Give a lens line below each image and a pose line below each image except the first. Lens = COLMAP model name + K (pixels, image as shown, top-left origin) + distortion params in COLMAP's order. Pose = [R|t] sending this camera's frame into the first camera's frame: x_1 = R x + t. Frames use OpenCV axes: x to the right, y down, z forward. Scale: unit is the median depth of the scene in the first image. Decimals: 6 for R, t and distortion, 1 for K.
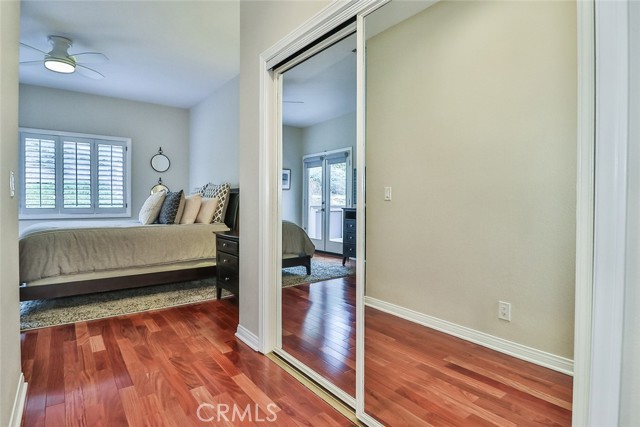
lens RADIAL K [[339.6, 0, 319.7], [0, 339.6, 209.5], [0, 0, 1]] dist [-0.013259, -0.002251]
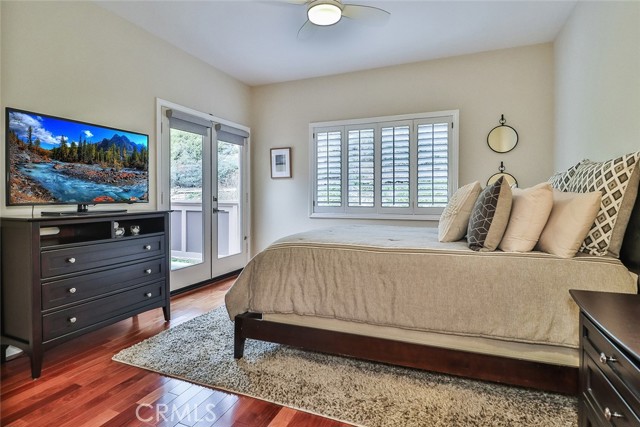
lens RADIAL K [[339.6, 0, 312.7], [0, 339.6, 198.4], [0, 0, 1]] dist [-0.013259, -0.002251]
pose [[0.494570, -0.000195, -0.869138, -0.131709], [-0.014149, 0.999866, -0.008276, -0.020628], [0.869023, 0.016390, 0.494501, 0.542596]]
